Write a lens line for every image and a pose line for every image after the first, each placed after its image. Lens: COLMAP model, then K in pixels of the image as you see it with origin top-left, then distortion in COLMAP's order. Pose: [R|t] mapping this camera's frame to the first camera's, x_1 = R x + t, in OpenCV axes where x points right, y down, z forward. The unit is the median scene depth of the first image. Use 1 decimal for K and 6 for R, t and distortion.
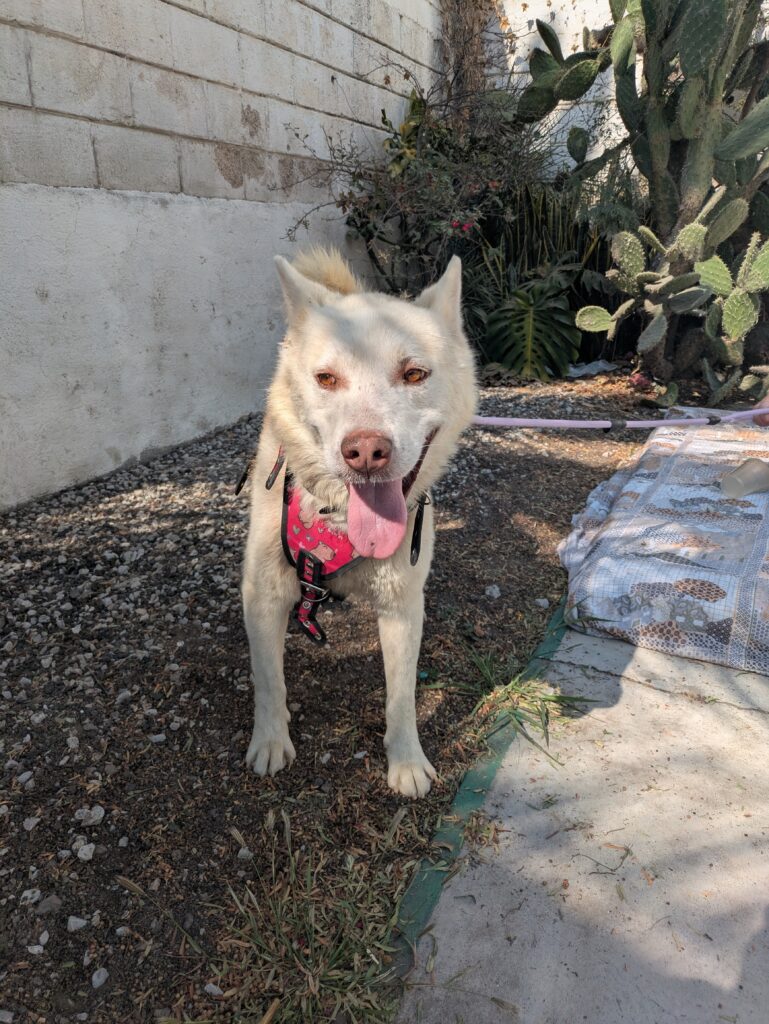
lens RADIAL K [[831.0, 0, 388.1], [0, 831.0, 500.1], [0, 0, 1]] dist [0.027724, -0.014481]
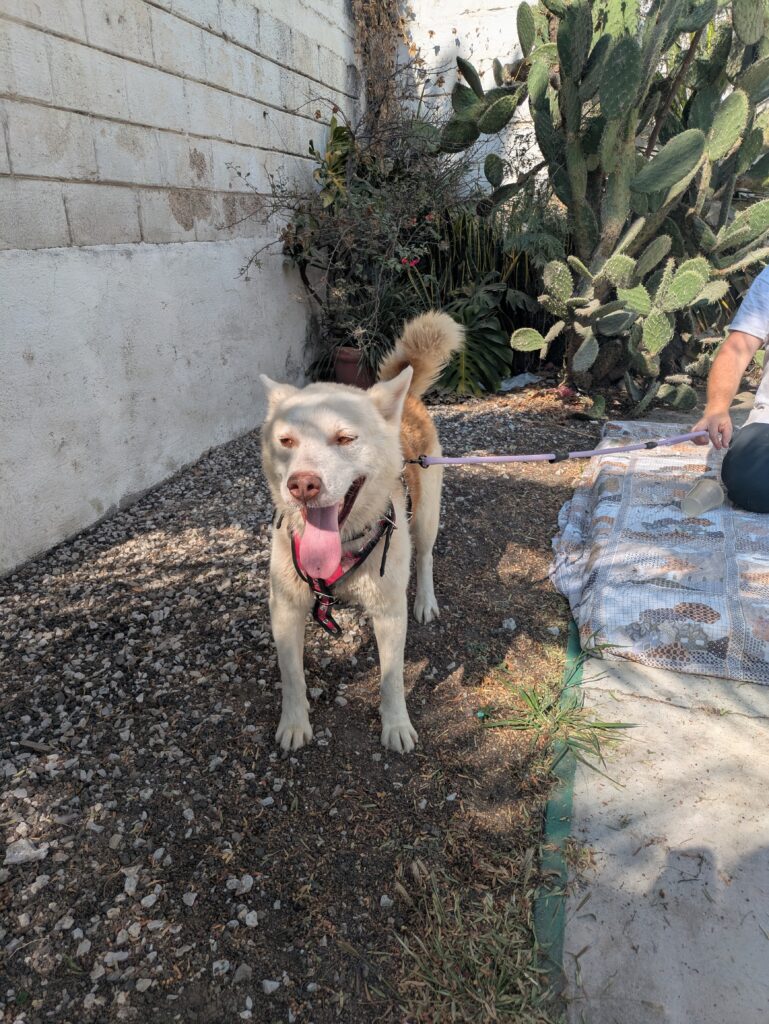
lens RADIAL K [[817.2, 0, 379.0], [0, 817.2, 517.3], [0, 0, 1]] dist [0.032245, -0.030652]
pose [[0.989469, -0.071792, 0.125682, -0.128740], [0.066791, 0.996815, 0.043565, -0.068158], [-0.128410, -0.034712, 0.991114, -0.043227]]
